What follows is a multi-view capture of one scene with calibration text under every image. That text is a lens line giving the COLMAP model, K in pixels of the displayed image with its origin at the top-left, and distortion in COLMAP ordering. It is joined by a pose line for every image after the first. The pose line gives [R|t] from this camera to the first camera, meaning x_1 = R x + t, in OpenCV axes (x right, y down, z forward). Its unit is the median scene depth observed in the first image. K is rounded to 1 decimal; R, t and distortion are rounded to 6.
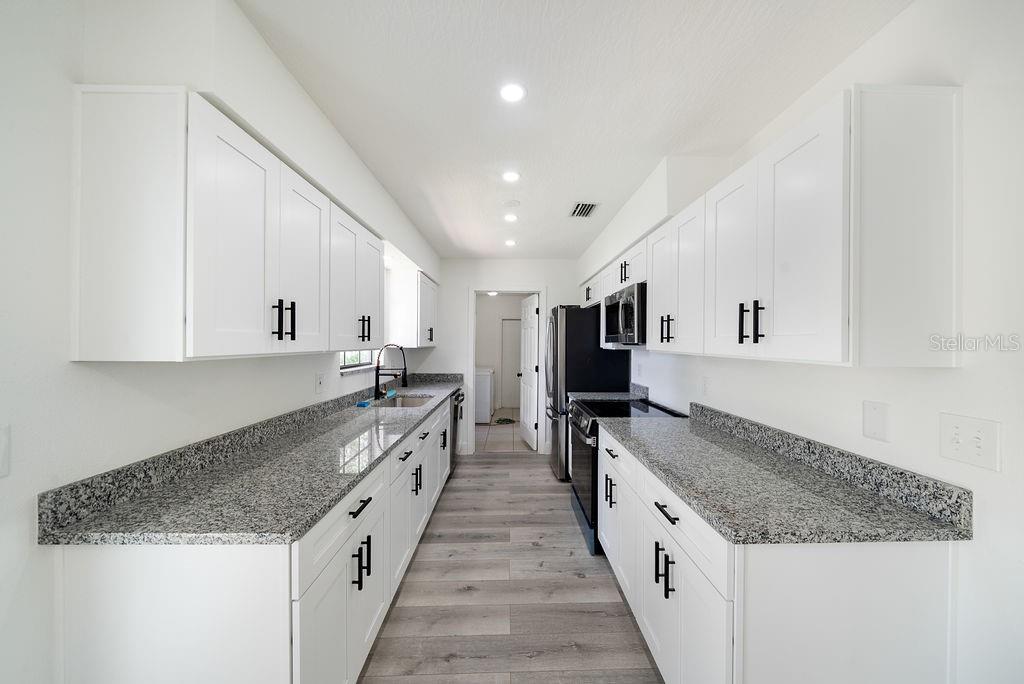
lens RADIAL K [[355.5, 0, 514.5], [0, 355.5, 344.2], [0, 0, 1]] dist [-0.008445, -0.000059]
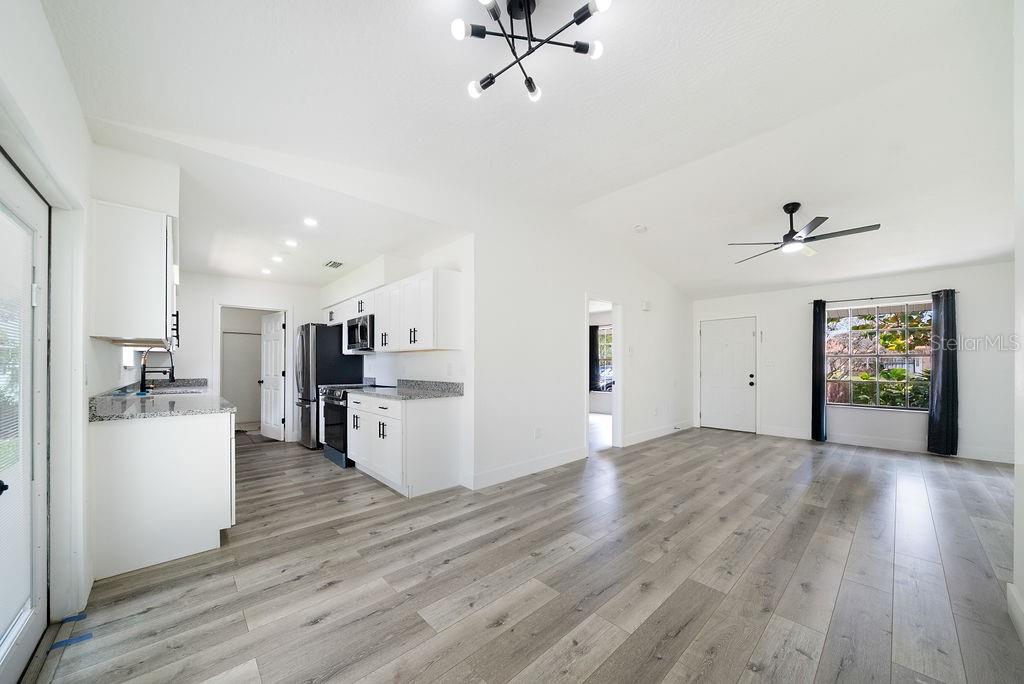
lens RADIAL K [[362.1, 0, 510.8], [0, 362.1, 360.8], [0, 0, 1]] dist [-0.000058, -0.000042]
pose [[0.751238, 0.002532, 0.660027, -0.301884], [0.008577, 0.999871, -0.013597, 0.086641], [-0.659976, 0.015876, 0.751119, -0.787715]]
